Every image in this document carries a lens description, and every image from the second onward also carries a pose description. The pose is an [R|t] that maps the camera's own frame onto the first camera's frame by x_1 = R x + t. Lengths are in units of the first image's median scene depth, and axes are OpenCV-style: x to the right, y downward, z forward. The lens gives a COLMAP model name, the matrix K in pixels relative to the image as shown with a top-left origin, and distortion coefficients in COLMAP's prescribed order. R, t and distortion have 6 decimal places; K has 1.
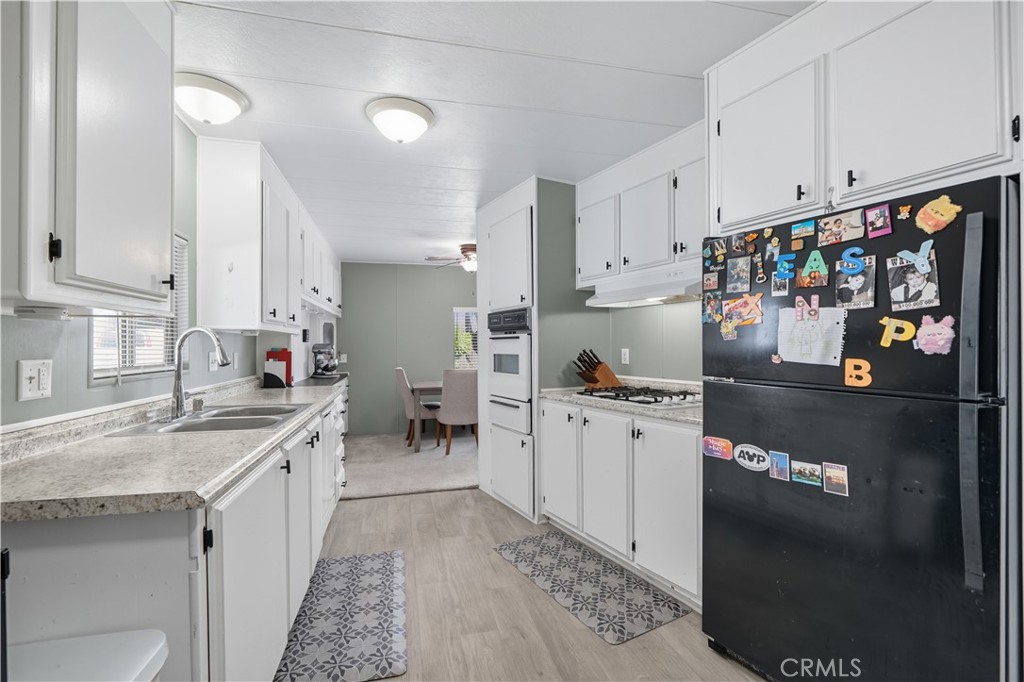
lens RADIAL K [[448.6, 0, 512.0], [0, 448.6, 341.0], [0, 0, 1]] dist [0.000621, -0.000019]
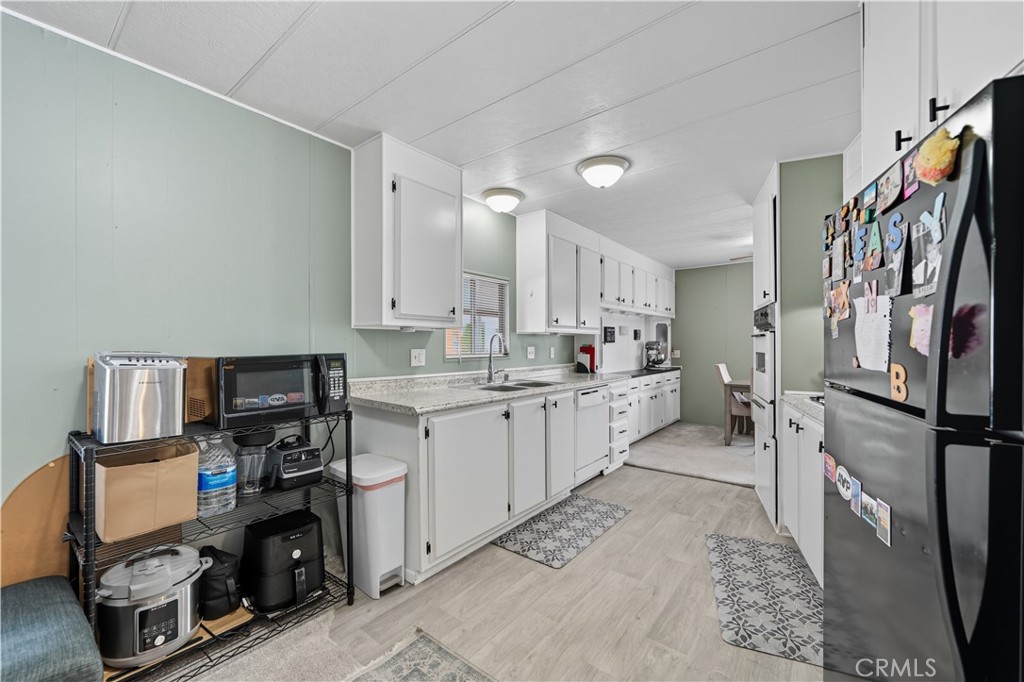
lens RADIAL K [[411.4, 0, 512.0], [0, 411.4, 341.0], [0, 0, 1]] dist [0.001464, 0.000218]
pose [[0.618759, -0.000254, -0.785581, 0.392076], [0.005295, 0.999979, 0.003847, -0.001778], [0.785563, -0.006540, 0.618747, 0.034429]]
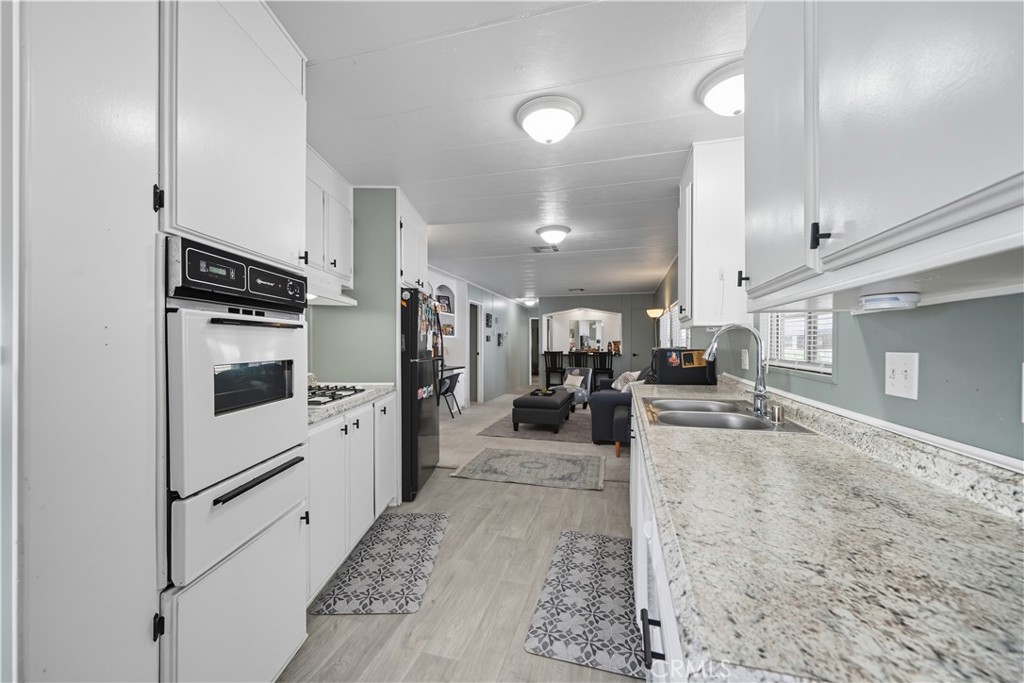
lens RADIAL K [[411.4, 0, 512.0], [0, 411.4, 341.5], [0, 0, 1]] dist [0.001464, 0.000218]
pose [[-0.871246, 0.008113, 0.490779, -0.469746], [-0.001233, 0.999824, -0.018717, 0.018875], [-0.490844, -0.016912, -0.871083, 1.370922]]
